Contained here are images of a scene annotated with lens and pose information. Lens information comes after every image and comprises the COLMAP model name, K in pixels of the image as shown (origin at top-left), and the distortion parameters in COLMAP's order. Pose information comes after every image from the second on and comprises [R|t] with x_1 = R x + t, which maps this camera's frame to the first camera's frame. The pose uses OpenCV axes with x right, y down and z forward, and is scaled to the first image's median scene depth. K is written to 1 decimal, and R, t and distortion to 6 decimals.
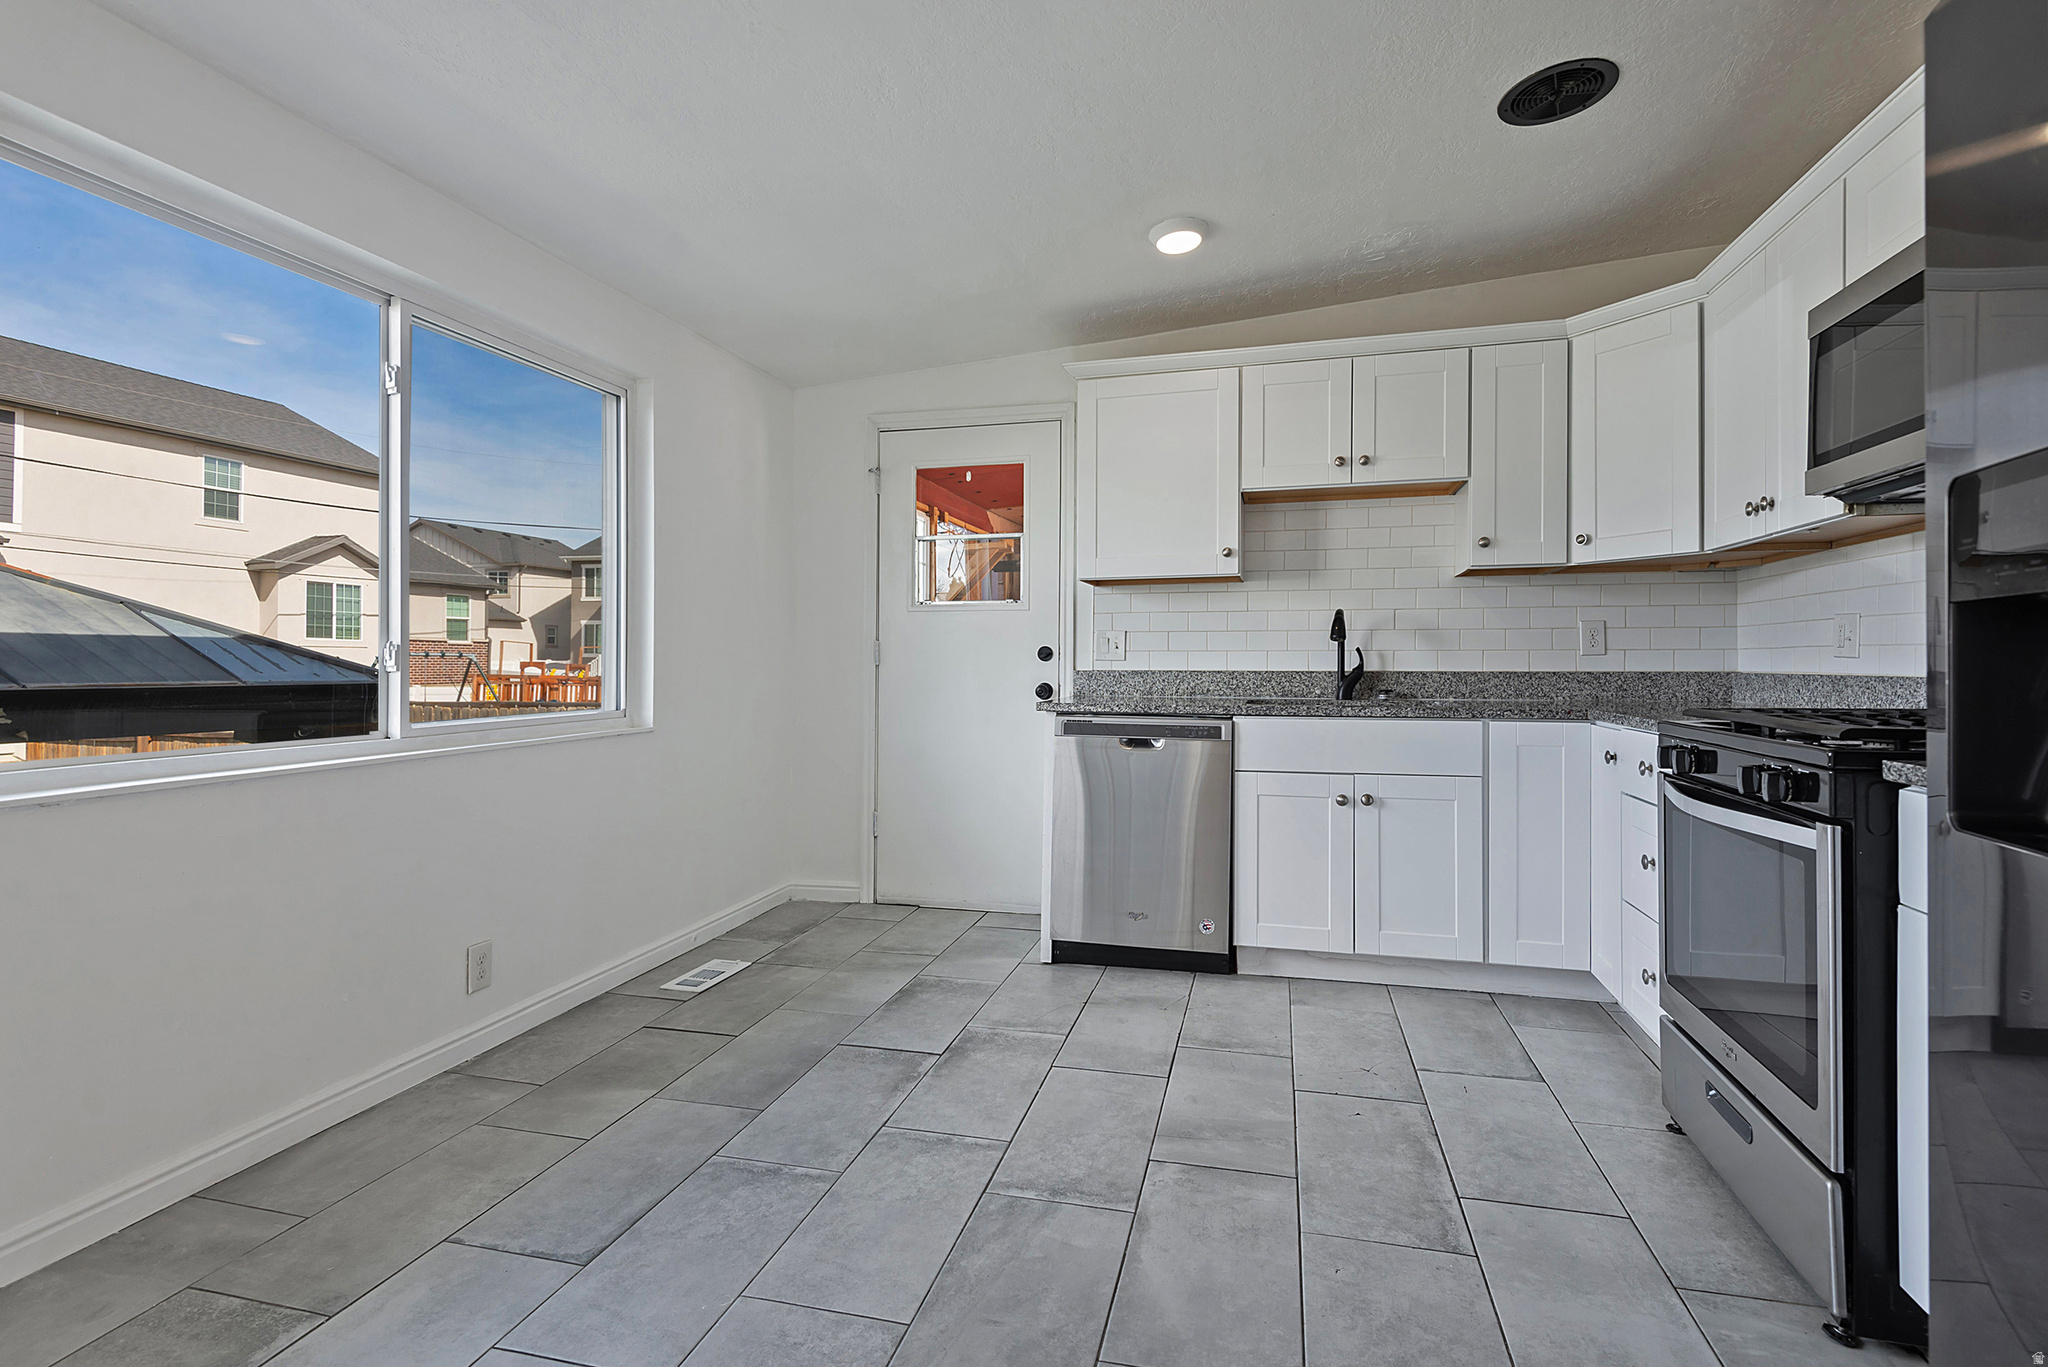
lens RADIAL K [[970.2, 0, 1030.2], [0, 970.2, 660.5], [0, 0, 1]] dist [0.034397, -0.019824]
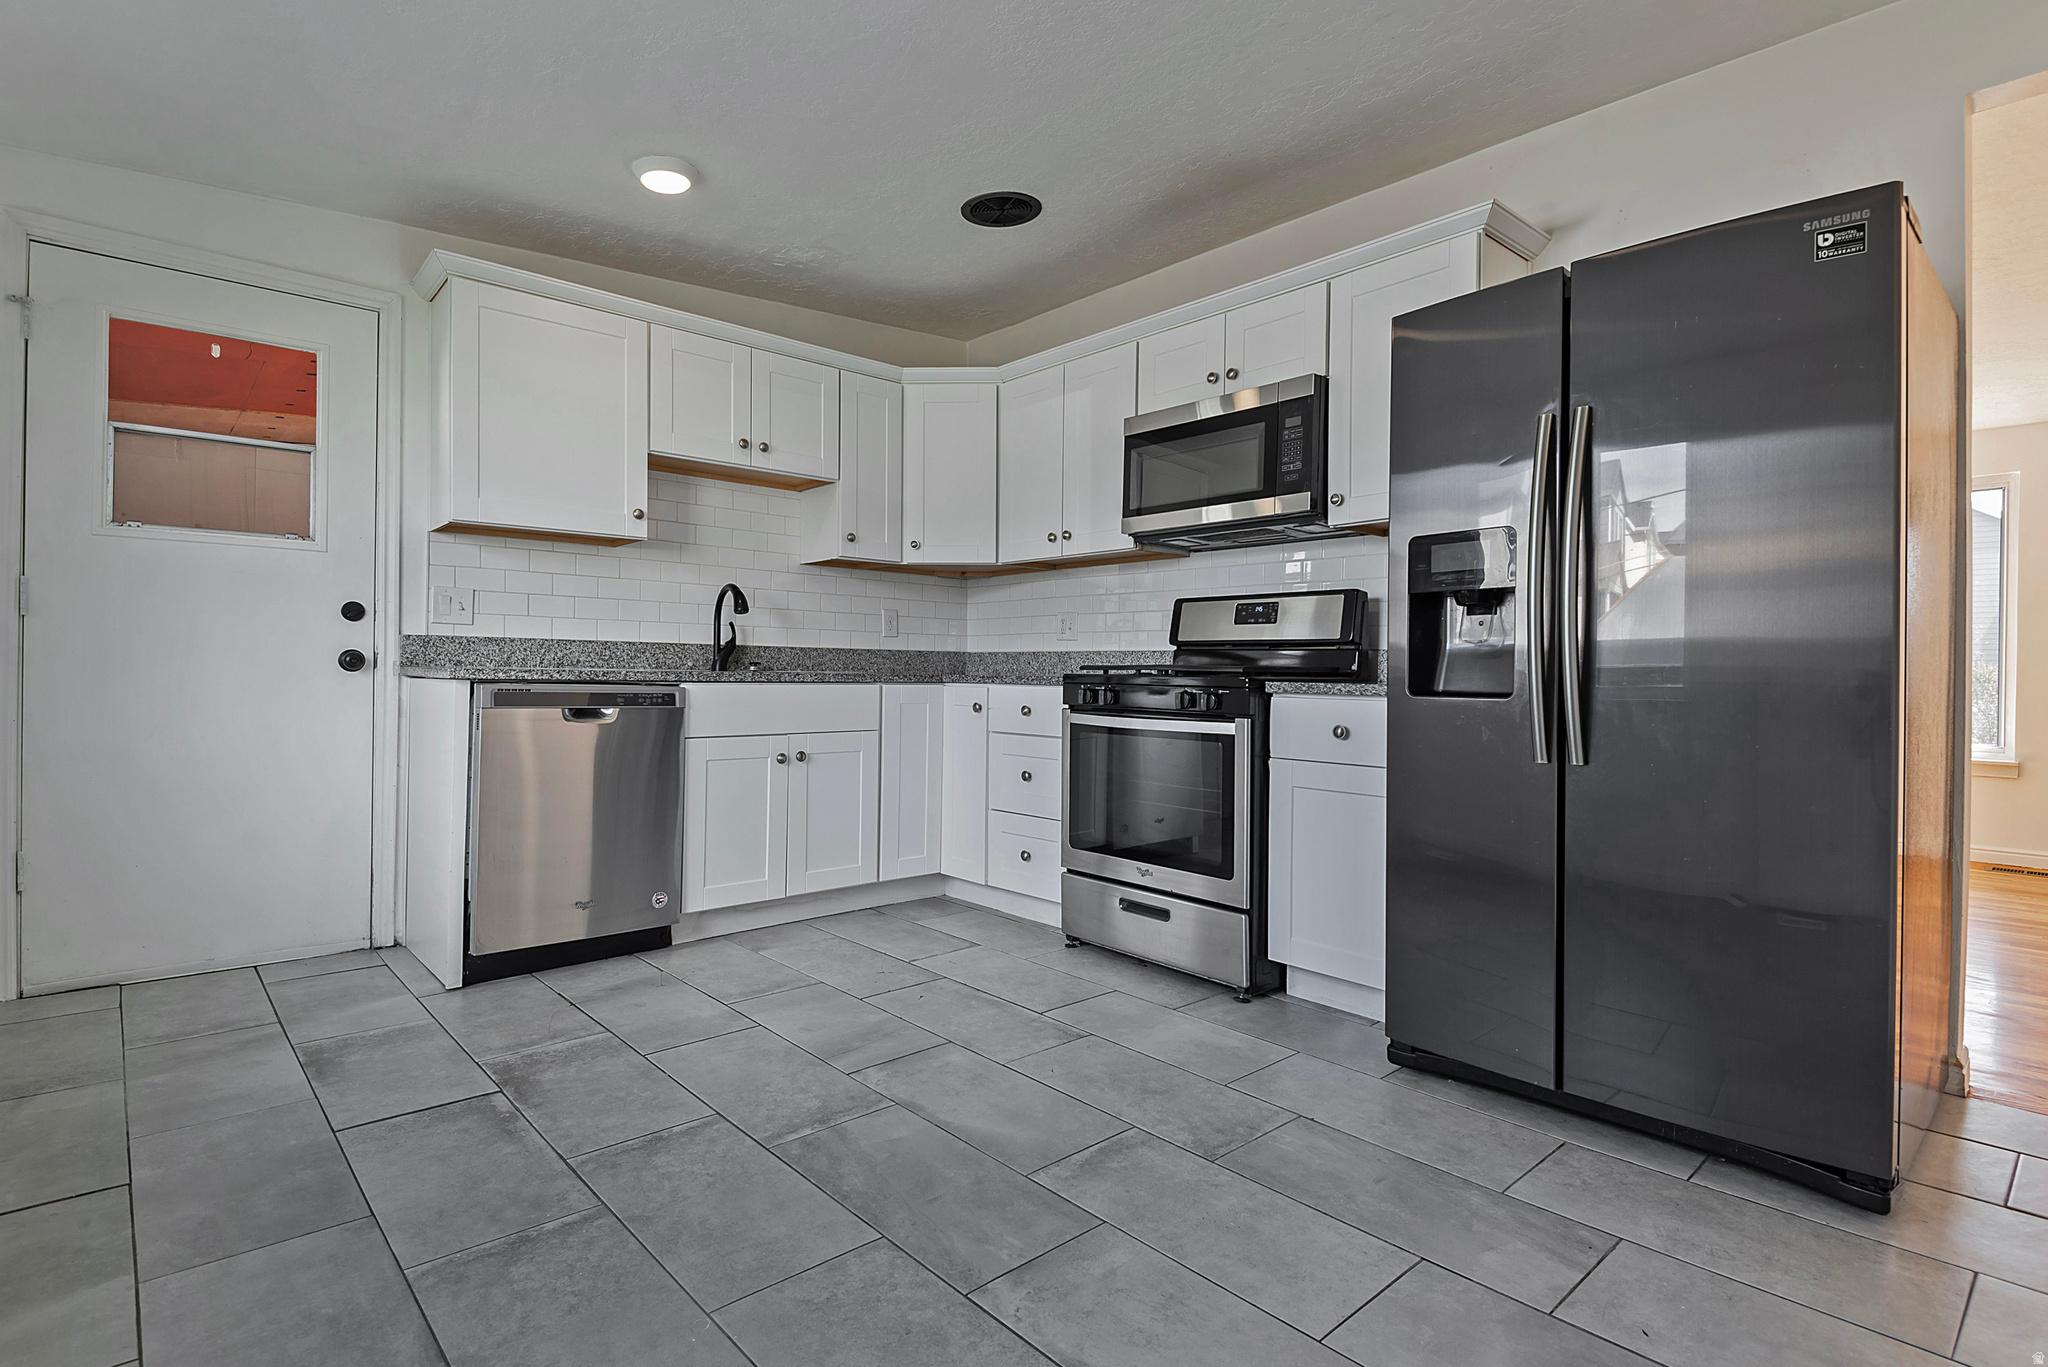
lens RADIAL K [[1012.7, 0, 1011.6], [0, 1012.7, 680.7], [0, 0, 1]] dist [0.046595, -0.037950]
pose [[0.556271, 0.002594, 0.830997, -0.460197], [-0.015820, 0.999847, 0.007469, 0.041864], [-0.830850, -0.017301, 0.556227, 0.148425]]
